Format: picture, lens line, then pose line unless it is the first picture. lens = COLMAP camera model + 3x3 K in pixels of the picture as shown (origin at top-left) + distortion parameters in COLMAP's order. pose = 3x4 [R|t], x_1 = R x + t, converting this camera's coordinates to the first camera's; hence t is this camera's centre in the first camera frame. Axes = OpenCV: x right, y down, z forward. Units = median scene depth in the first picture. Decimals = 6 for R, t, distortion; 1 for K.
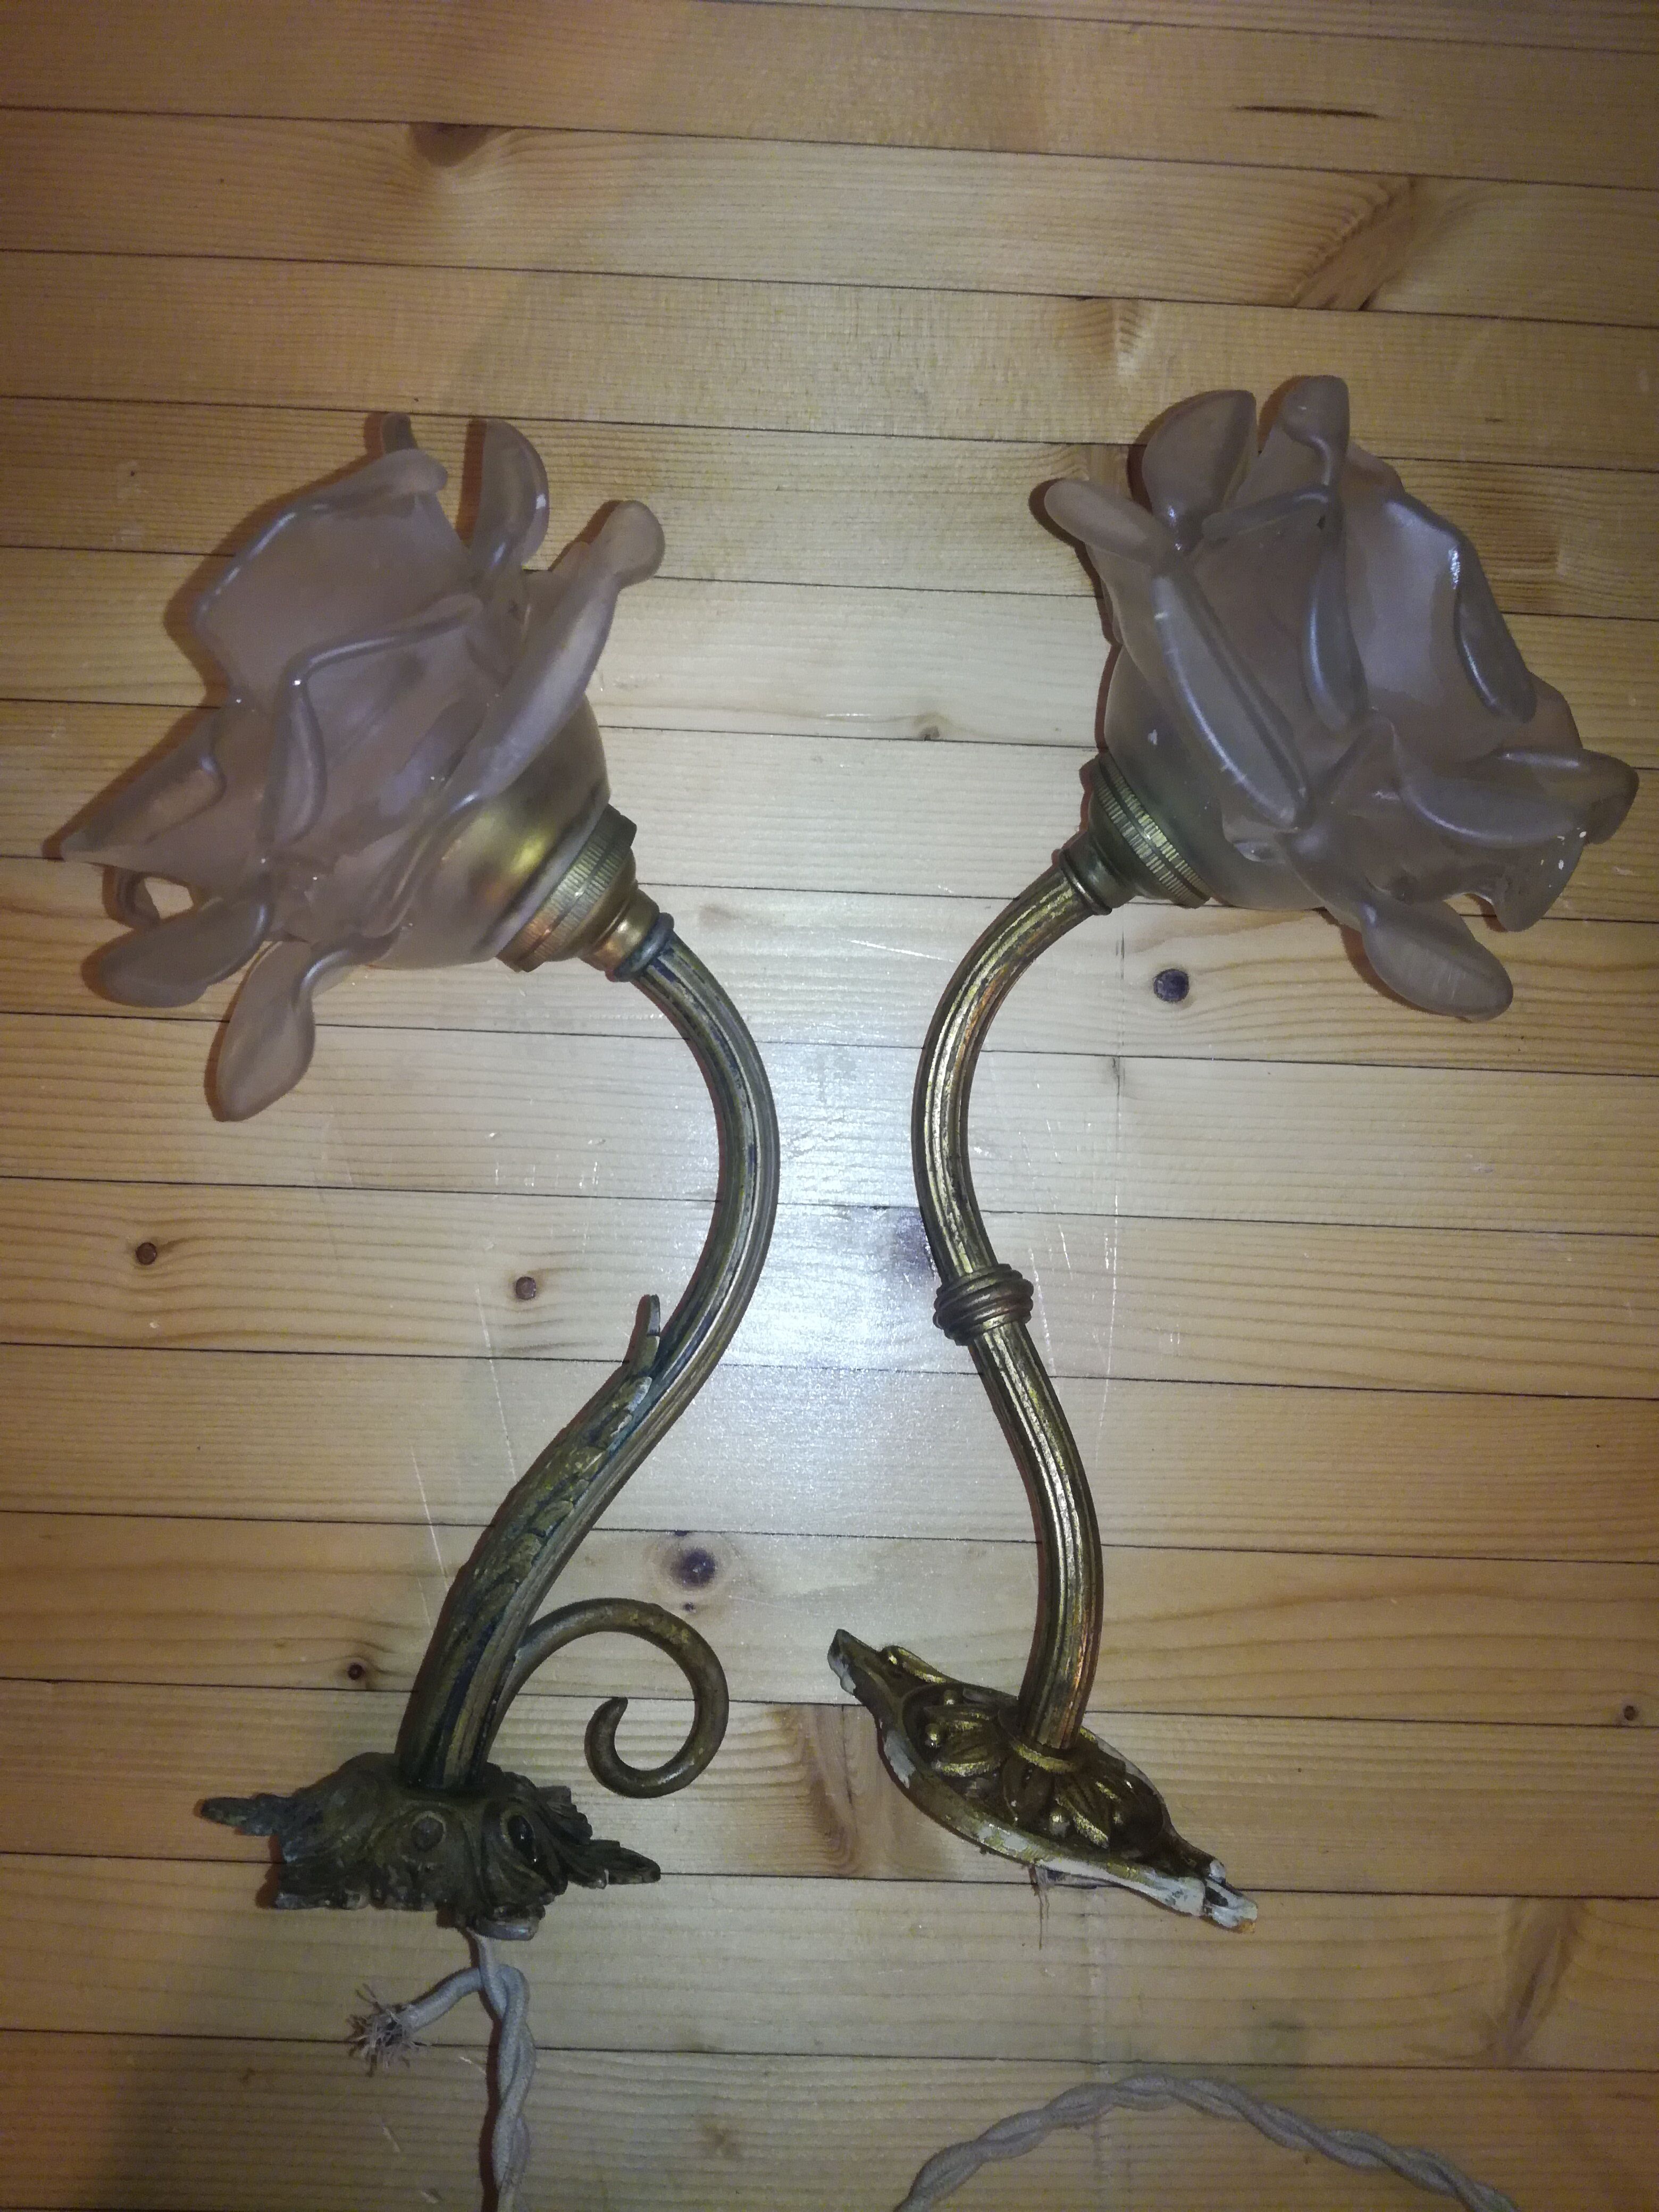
lens RADIAL K [[1769.3, 0, 860.6], [0, 1769.3, 896.1], [0, 0, 1]] dist [0.032176, -0.056689]
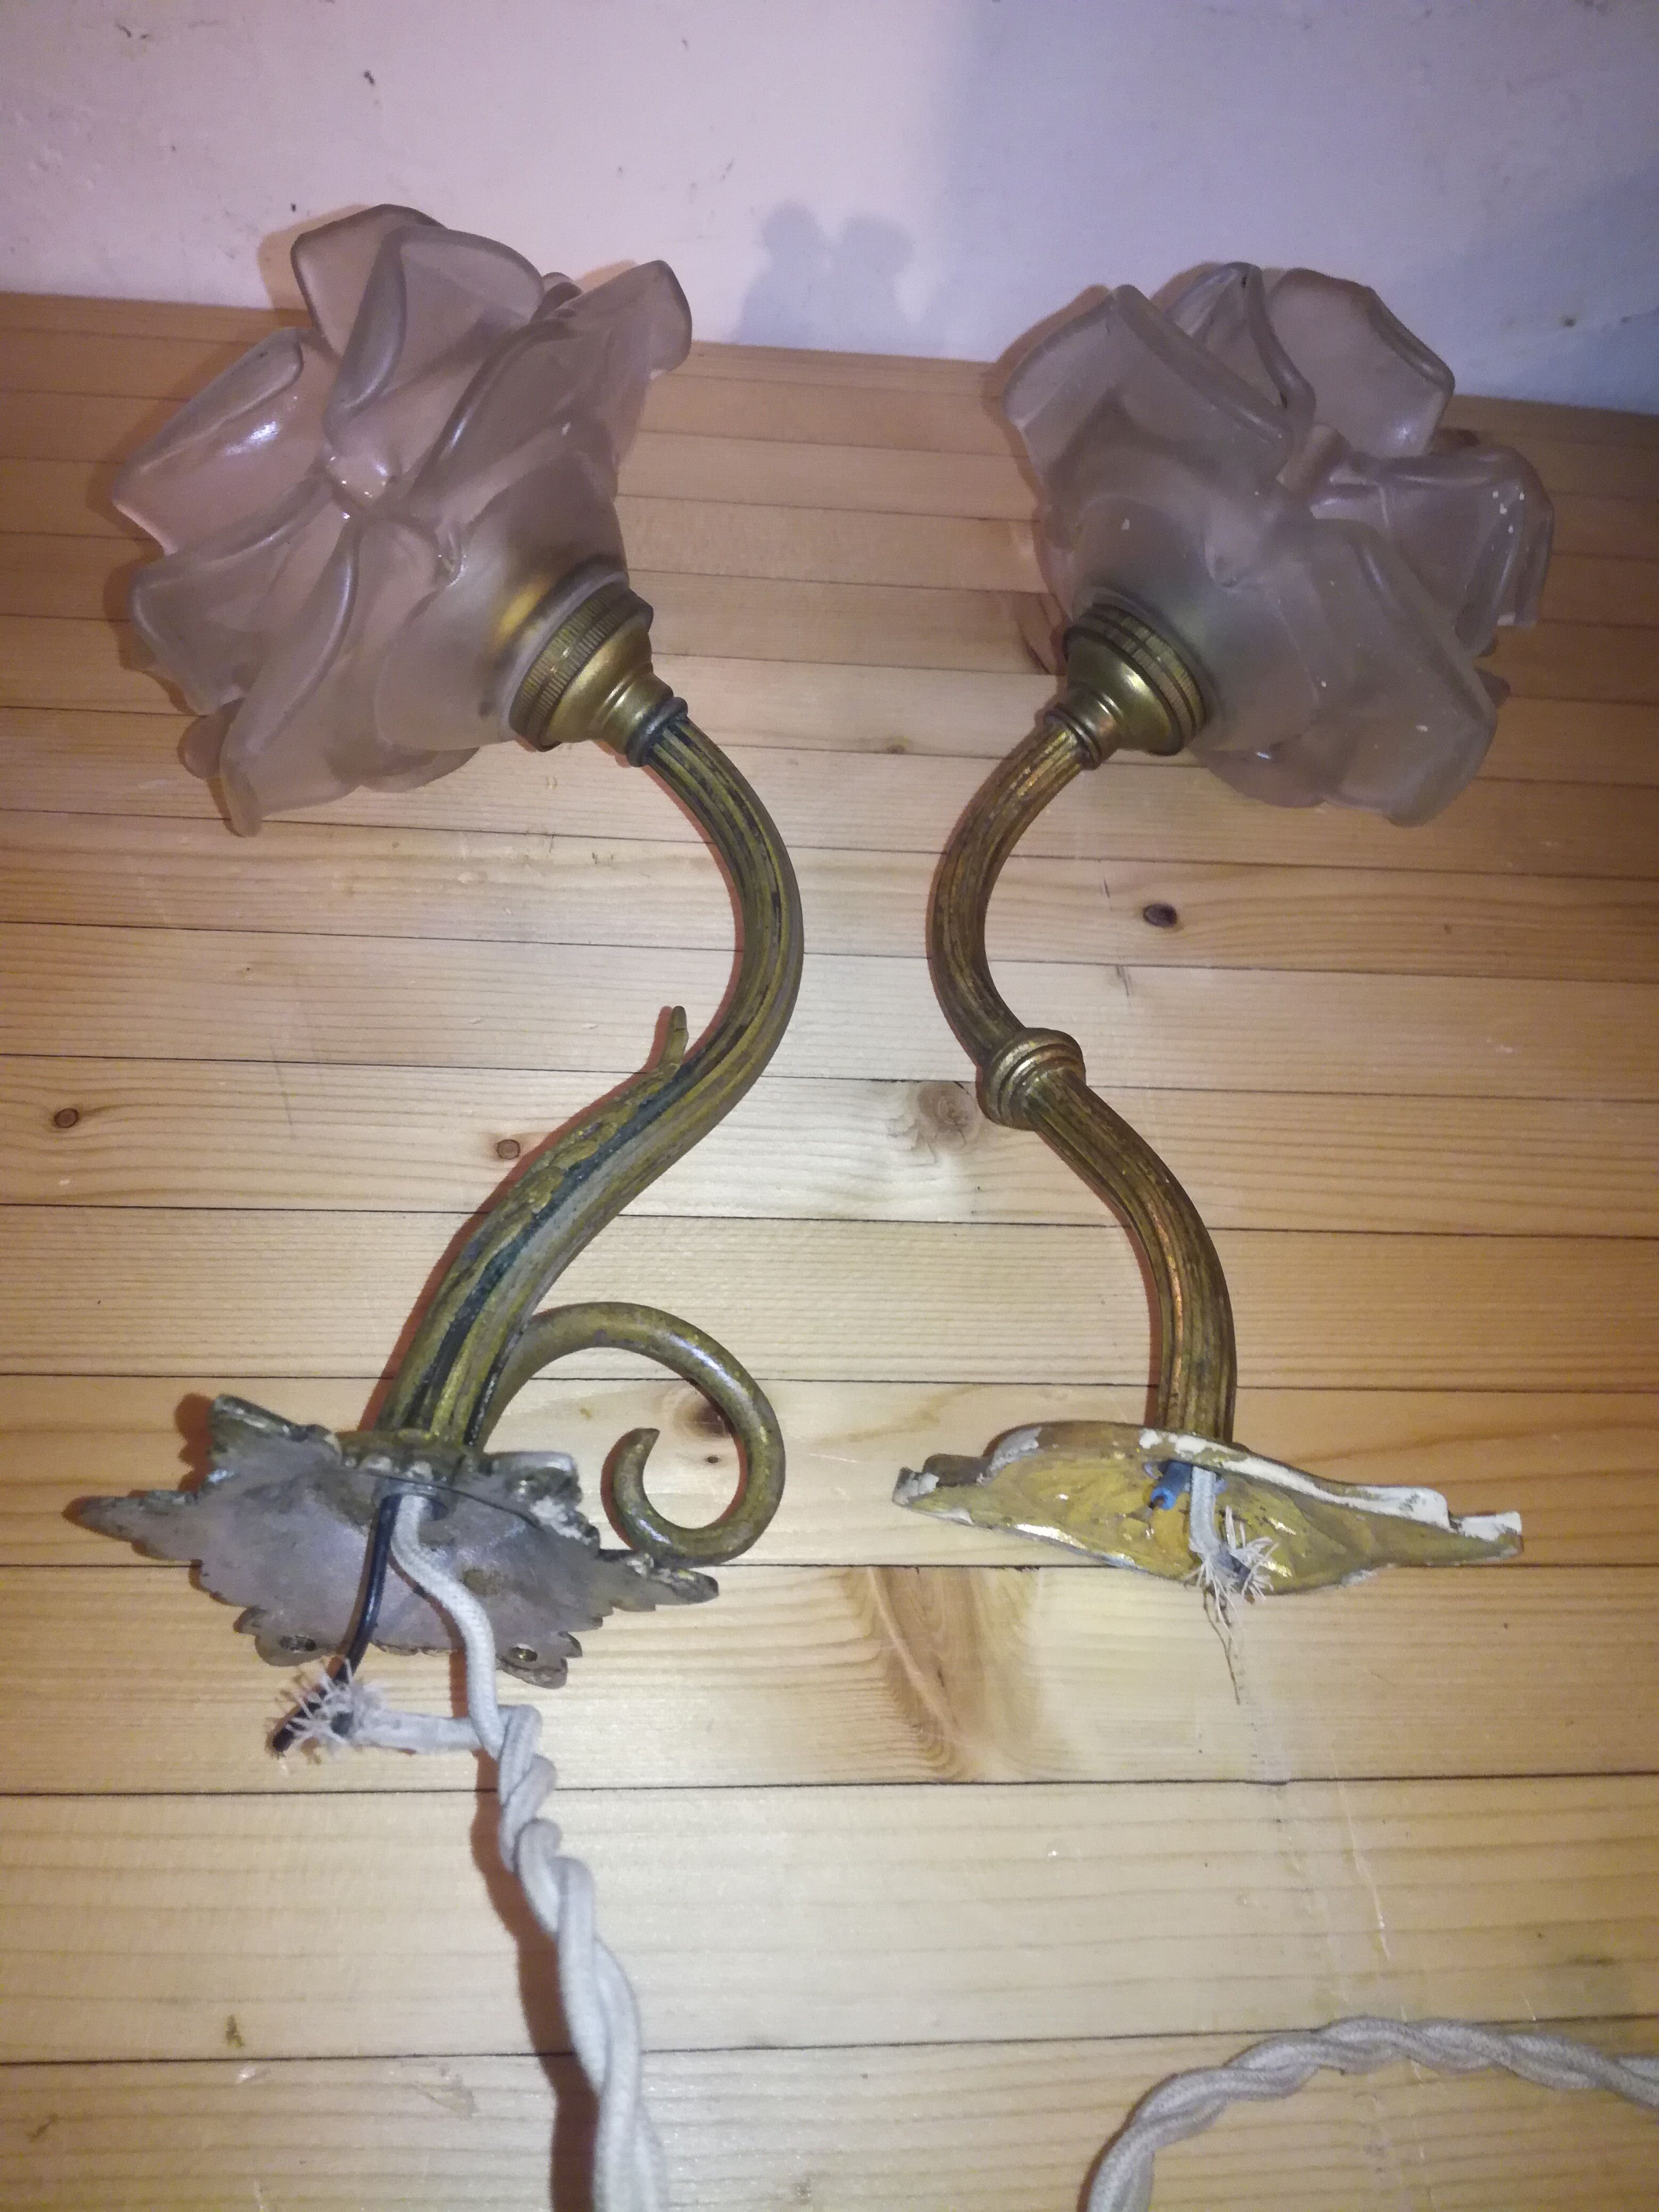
lens RADIAL K [[1697.4, 0, 829.5], [0, 1697.4, 1106.0], [0, 0, 1]] dist [0.051718, -0.089901]
pose [[0.994021, -0.021436, 0.107068, -0.121667], [0.074871, 0.847542, -0.525421, 0.660812], [-0.079481, 0.530295, 0.844079, 0.266316]]
